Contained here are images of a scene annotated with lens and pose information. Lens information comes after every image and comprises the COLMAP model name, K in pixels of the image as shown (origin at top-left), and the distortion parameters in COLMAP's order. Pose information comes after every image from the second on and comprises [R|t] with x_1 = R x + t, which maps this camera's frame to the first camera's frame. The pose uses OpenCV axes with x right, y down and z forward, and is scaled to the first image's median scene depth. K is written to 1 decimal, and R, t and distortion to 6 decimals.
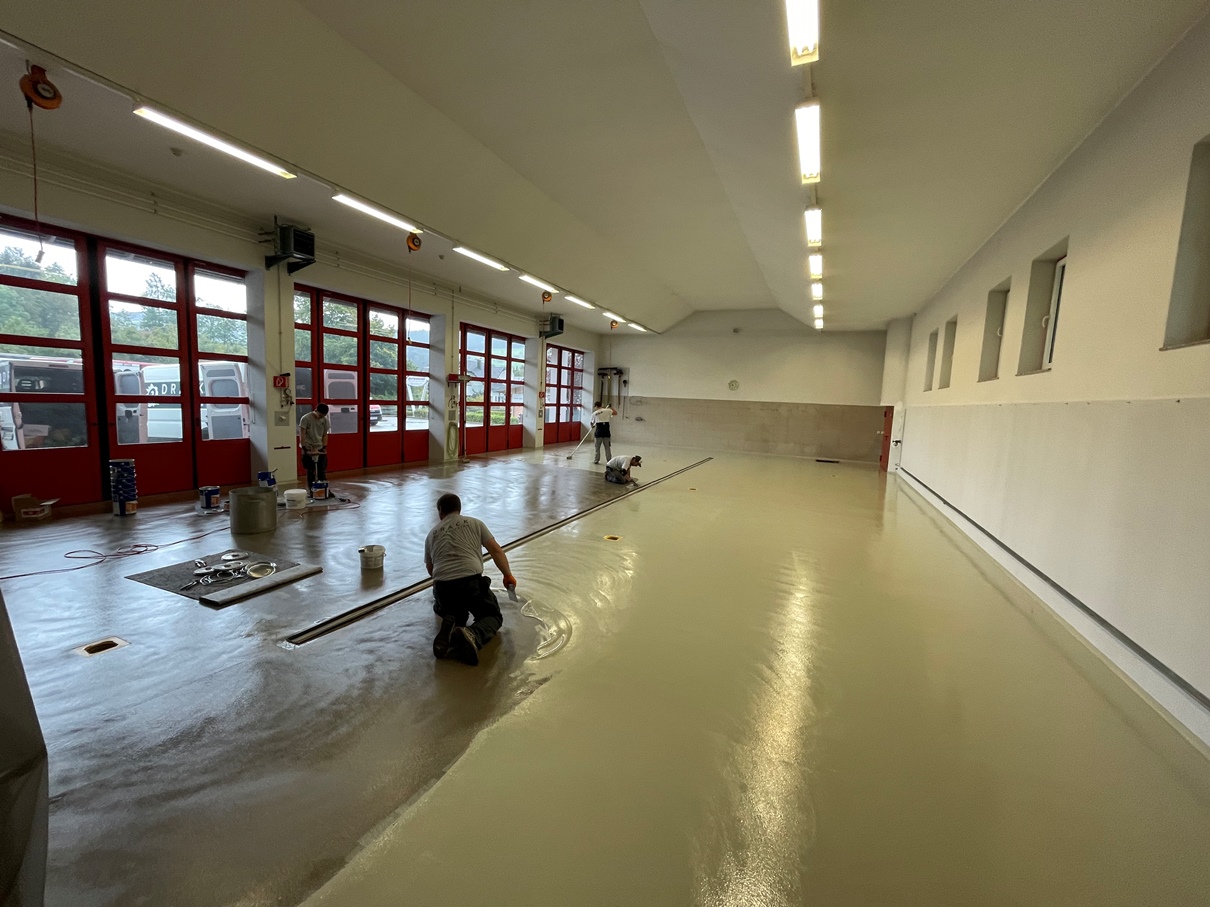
lens RADIAL K [[486.6, 0, 602.0], [0, 486.6, 450.1], [0, 0, 1]] dist [-0.002170, 0.000091]
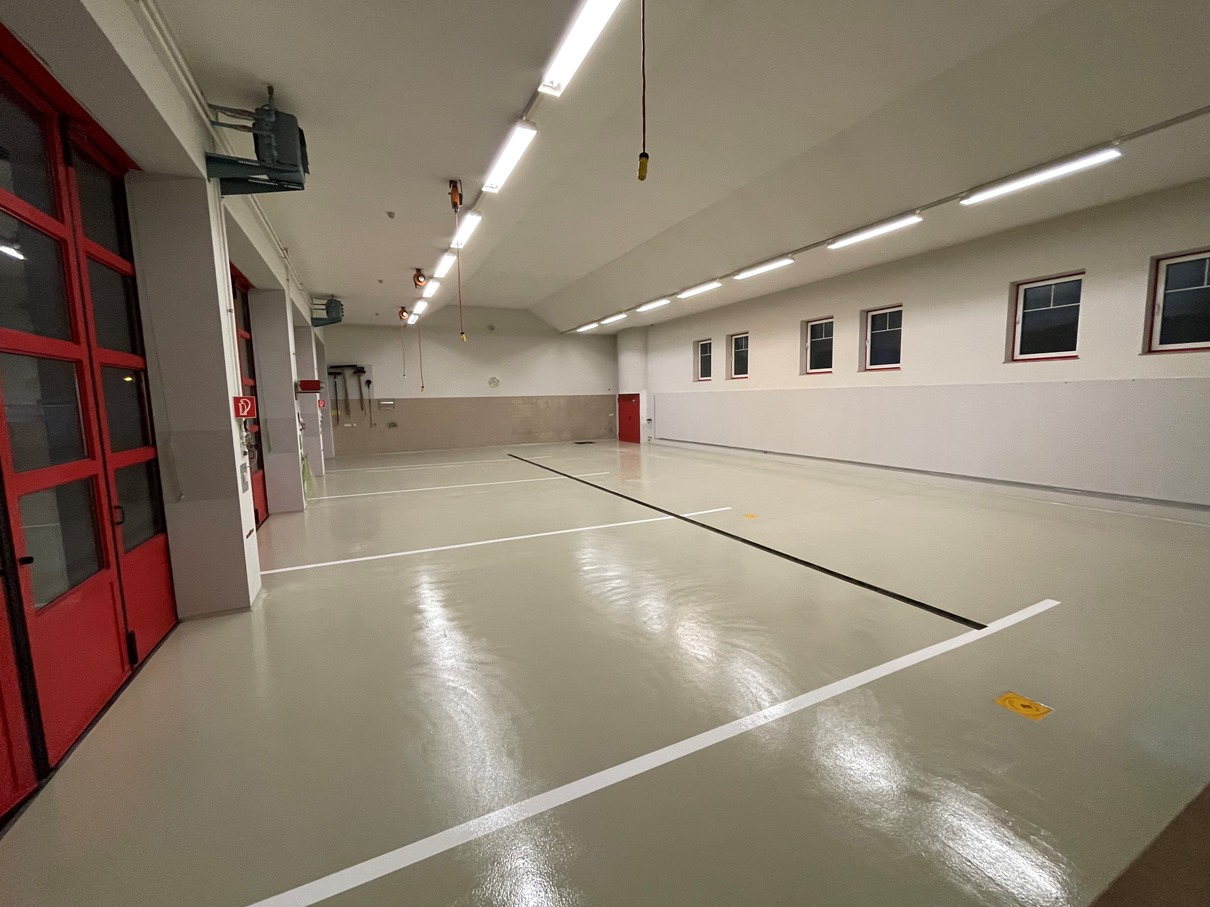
lens RADIAL K [[486.6, 0, 602.0], [0, 486.6, 450.1], [0, 0, 1]] dist [-0.002170, 0.000091]
pose [[0.637269, -0.139380, 0.757932, -0.388305], [0.129083, 0.988919, 0.073324, -0.038511], [-0.759753, 0.051109, 0.648199, 0.178736]]
